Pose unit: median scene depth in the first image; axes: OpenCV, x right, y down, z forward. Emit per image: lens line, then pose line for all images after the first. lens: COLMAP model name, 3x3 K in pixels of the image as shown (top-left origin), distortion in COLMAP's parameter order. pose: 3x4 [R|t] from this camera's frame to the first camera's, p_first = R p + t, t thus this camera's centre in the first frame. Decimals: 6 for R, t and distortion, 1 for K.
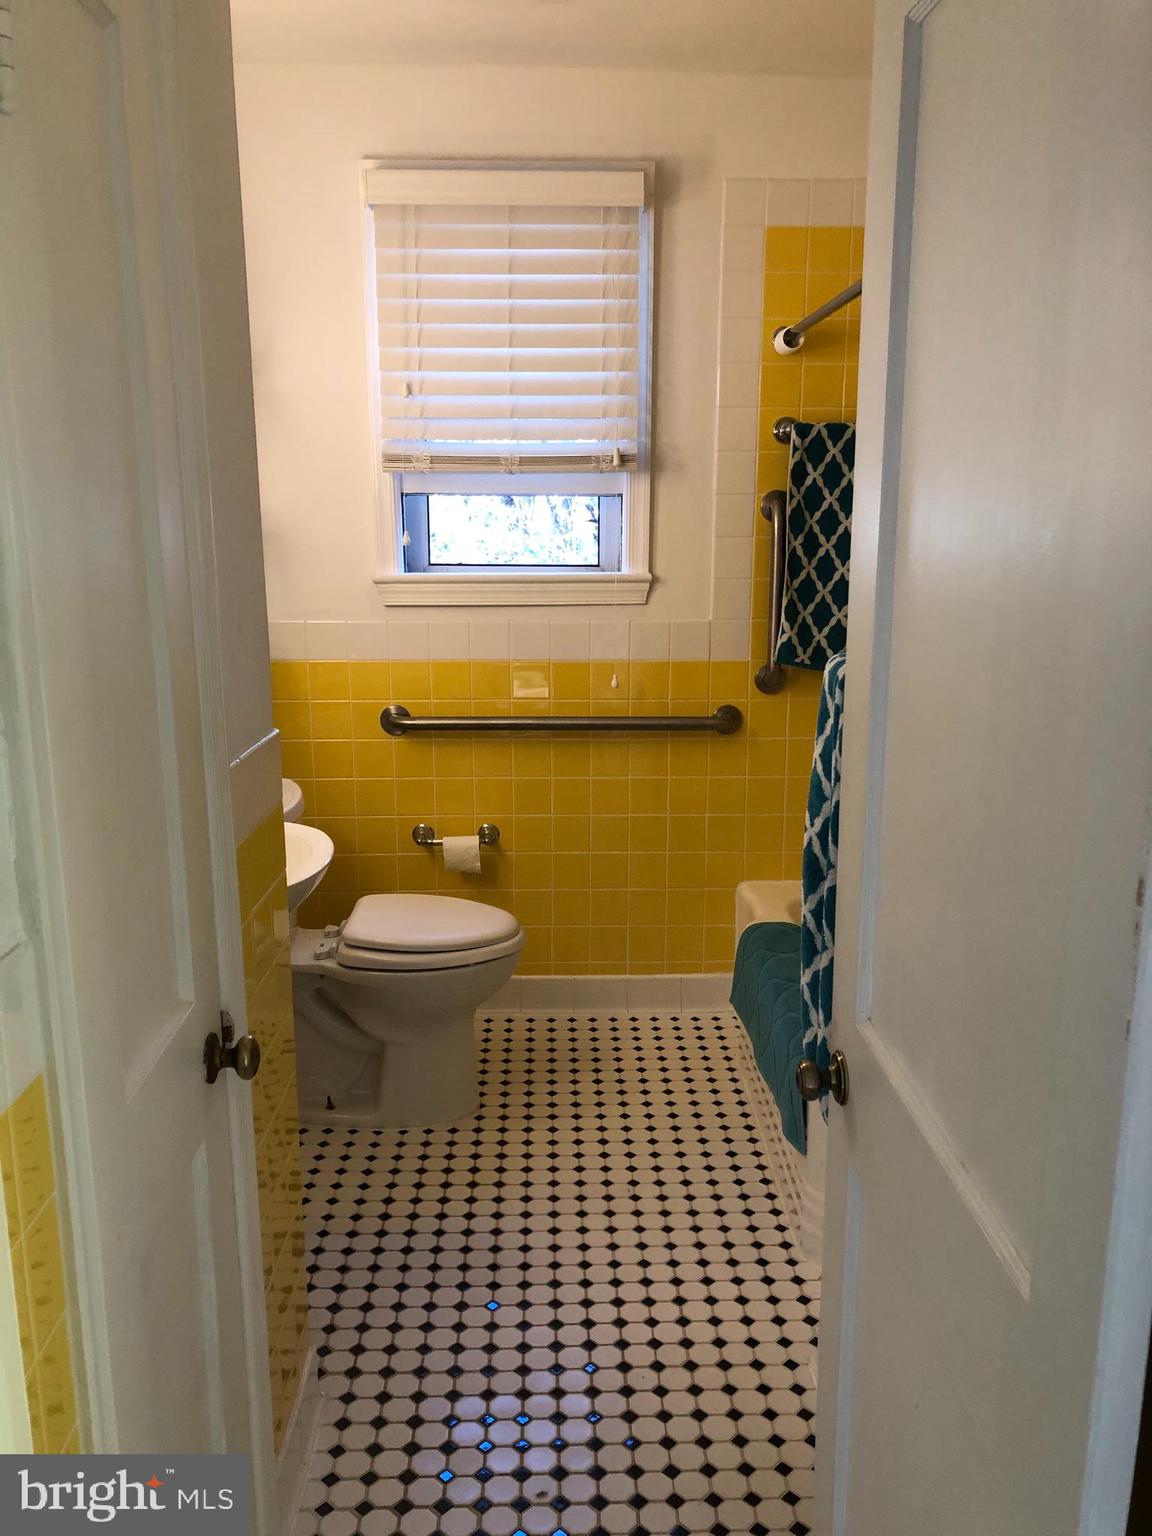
lens RADIAL K [[1259.8, 0, 576.4], [0, 1259.8, 846.2], [0, 0, 1]] dist [-0.000817, -0.196536]
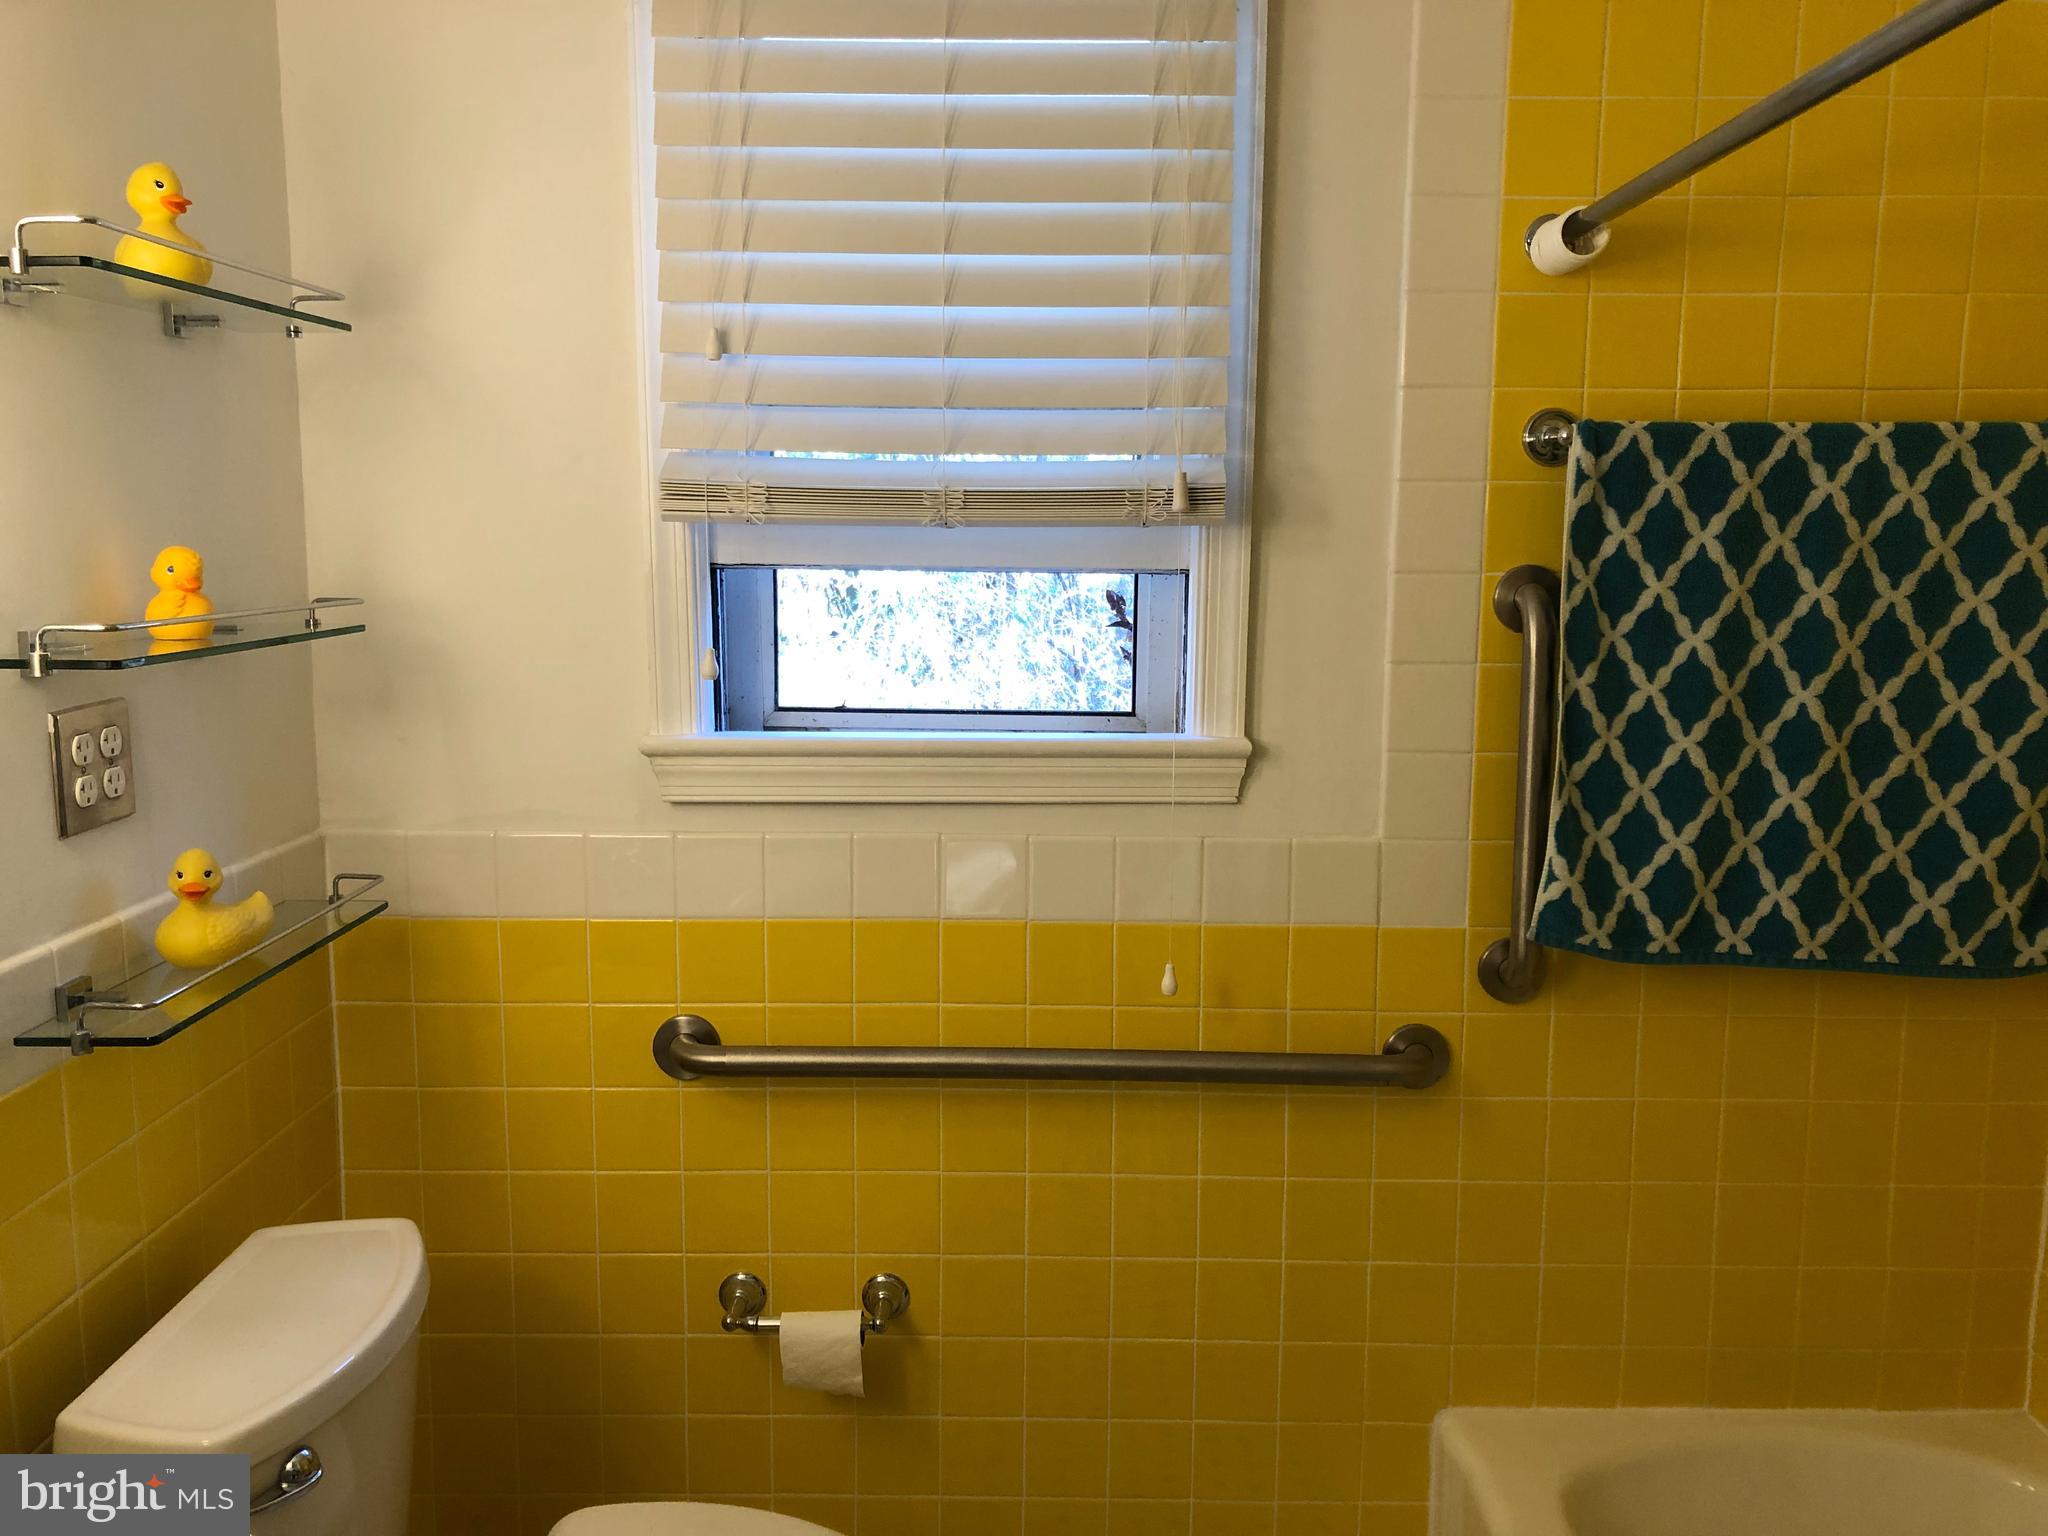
lens RADIAL K [[1643.1, 0, 1024.0], [0, 1643.1, 768.0], [0, 0, 1]] dist [-0.042028, -0.003287]
pose [[0.999225, 0.013110, -0.037109, -0.000688], [-0.018117, 0.990268, -0.137991, -0.126645], [0.034938, 0.138556, 0.989738, 0.420496]]
